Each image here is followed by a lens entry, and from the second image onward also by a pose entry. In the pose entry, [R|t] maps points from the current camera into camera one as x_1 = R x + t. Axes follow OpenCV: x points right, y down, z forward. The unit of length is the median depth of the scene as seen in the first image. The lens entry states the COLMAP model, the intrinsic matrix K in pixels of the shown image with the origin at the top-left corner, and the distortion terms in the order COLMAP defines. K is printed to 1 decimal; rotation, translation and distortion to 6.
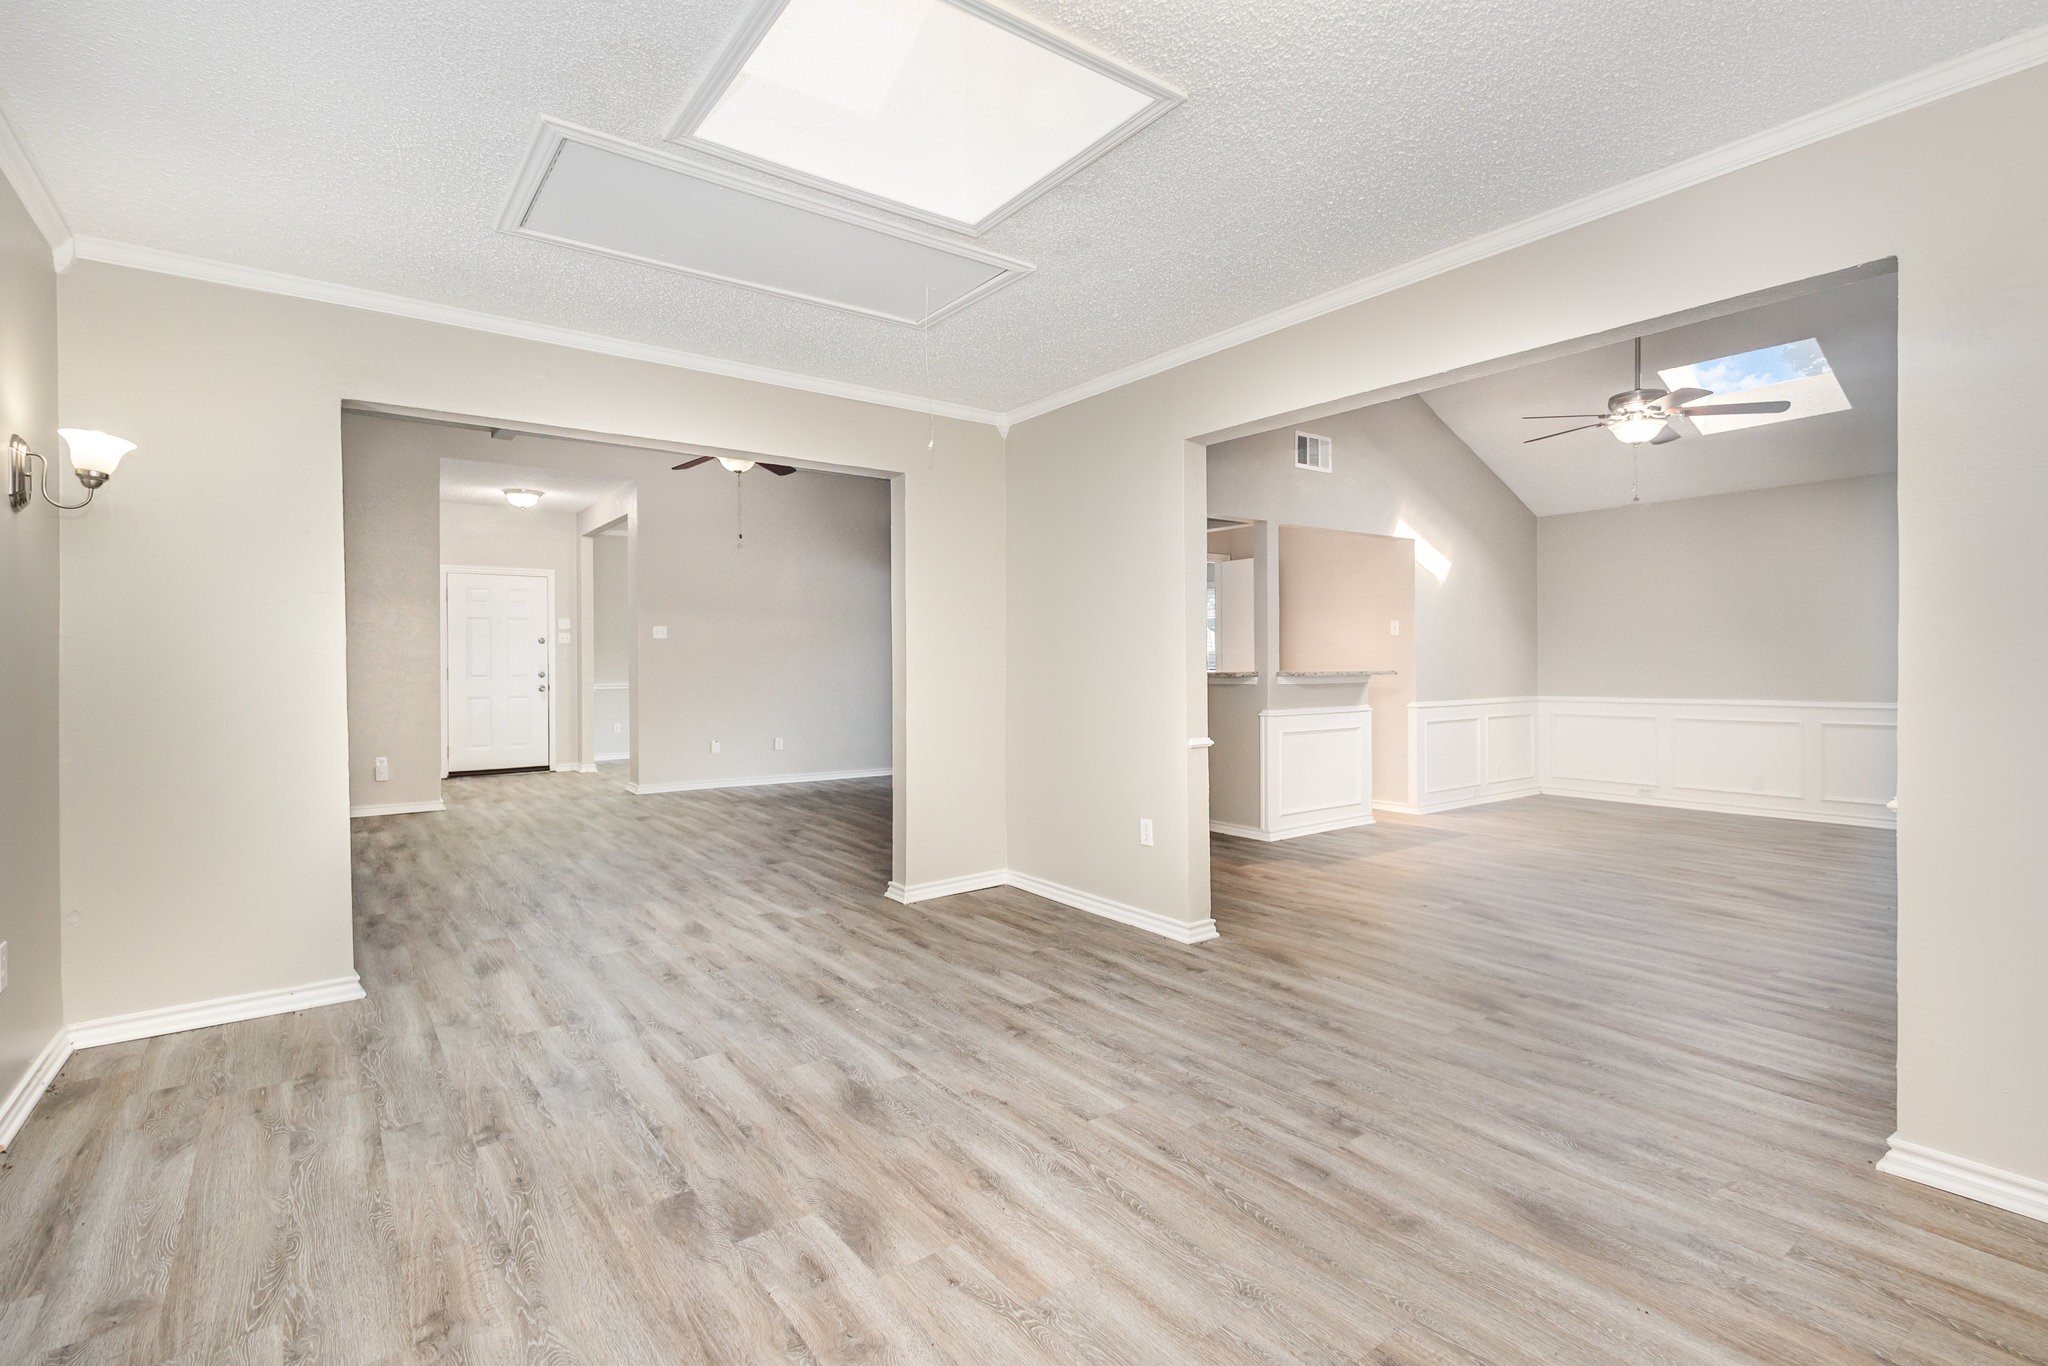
lens RADIAL K [[959.0, 0, 1023.2], [0, 959.0, 675.0], [0, 0, 1]] dist [0.005066, 0.000445]
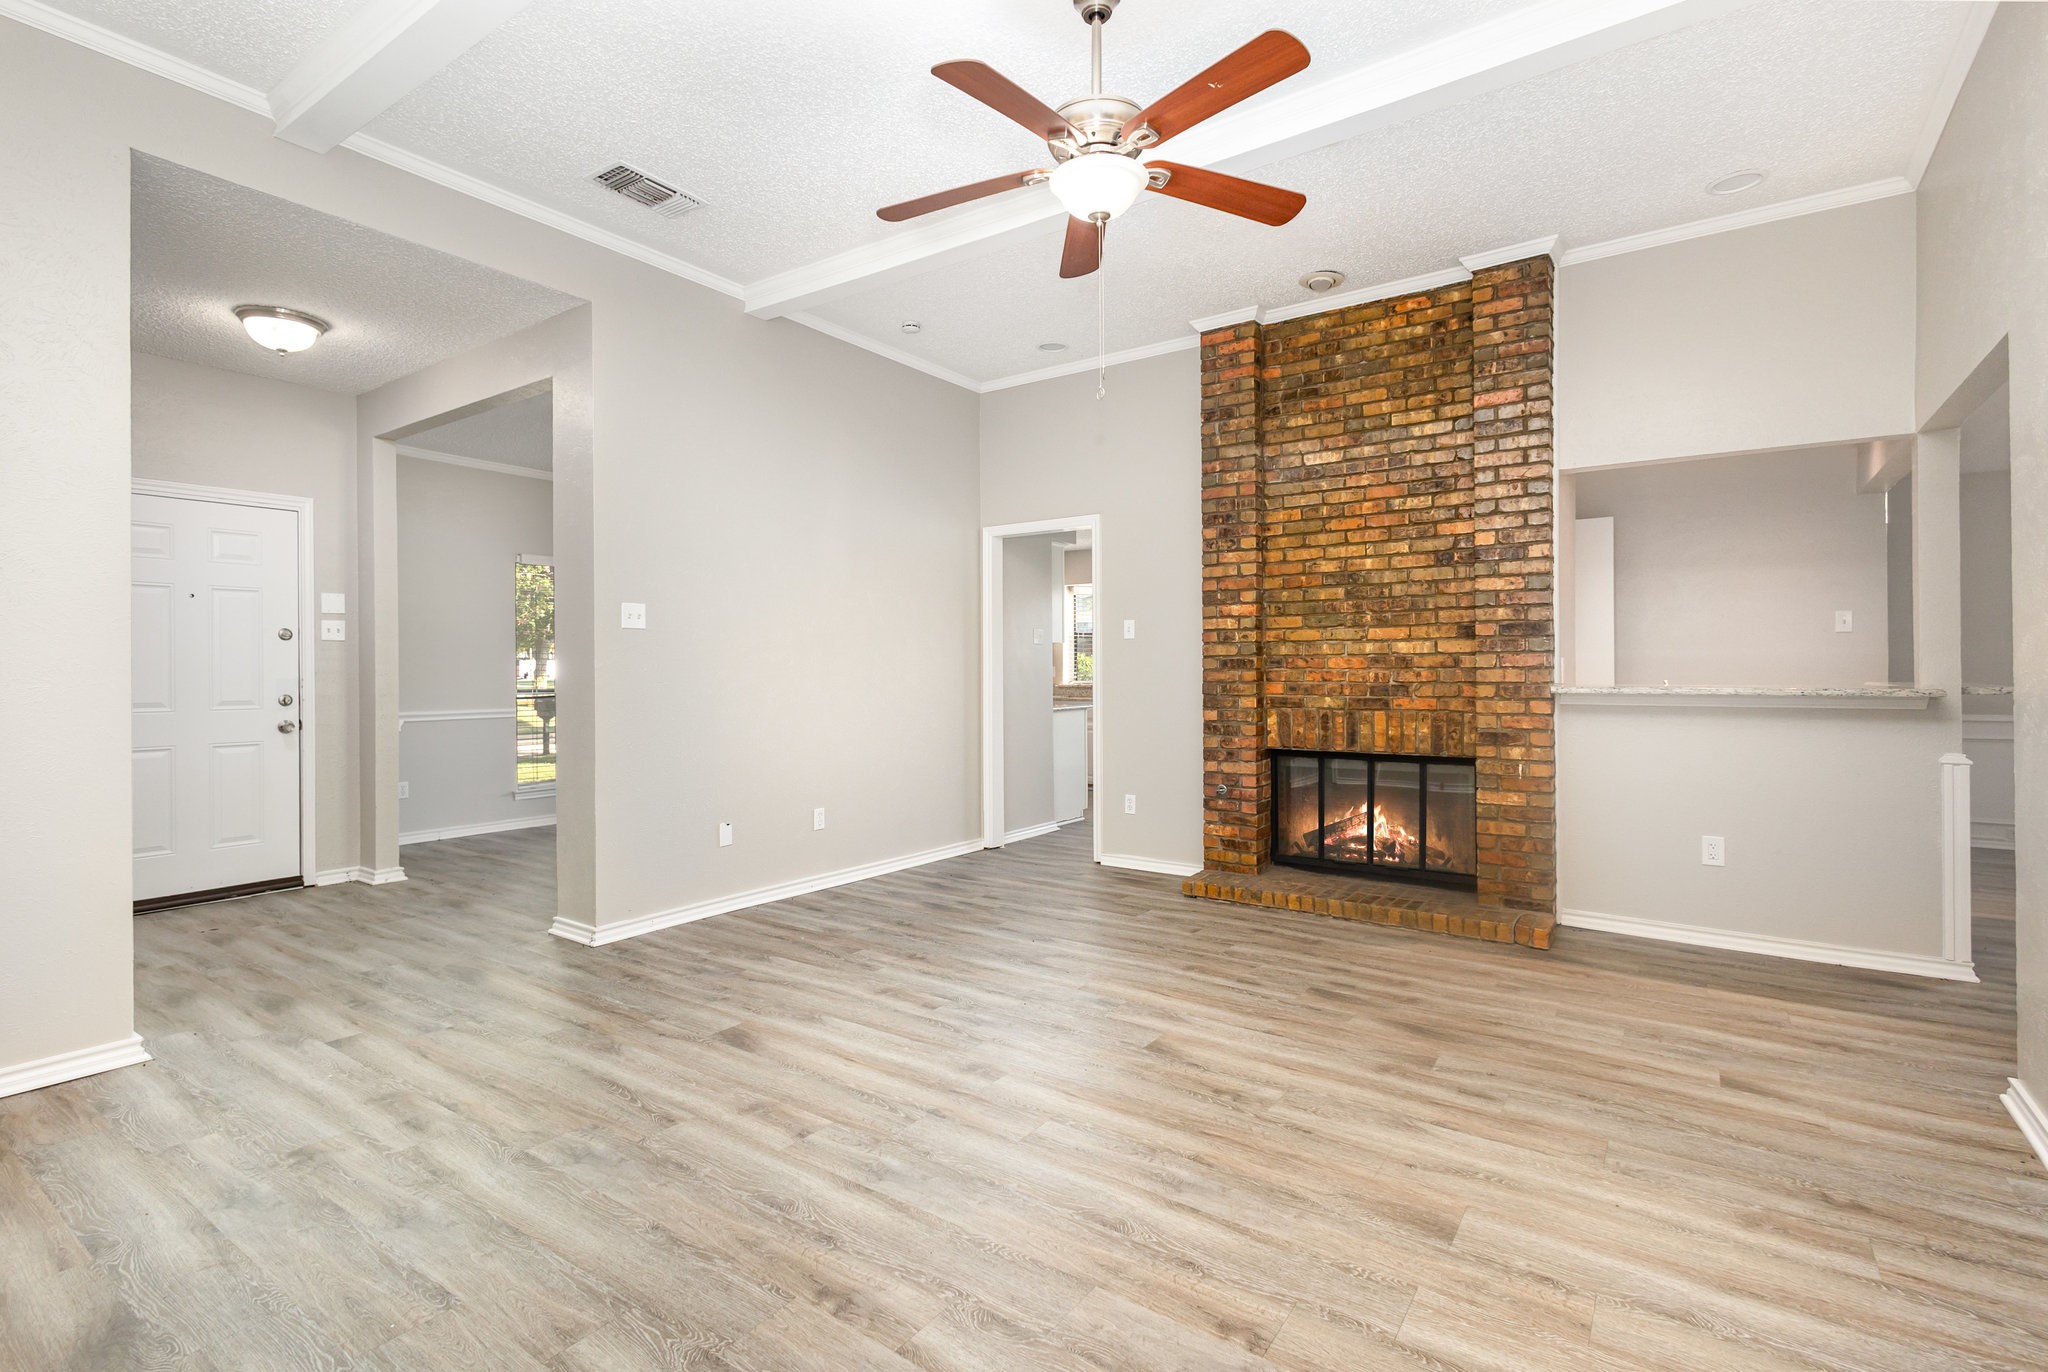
lens RADIAL K [[959.0, 0, 1023.8], [0, 959.0, 679.1], [0, 0, 1]] dist [0.005066, 0.000445]
pose [[0.951226, -0.005437, 0.308447, -0.281500], [0.008362, 0.999932, -0.008160, -0.004242], [-0.308381, 0.010342, 0.951207, 0.384152]]
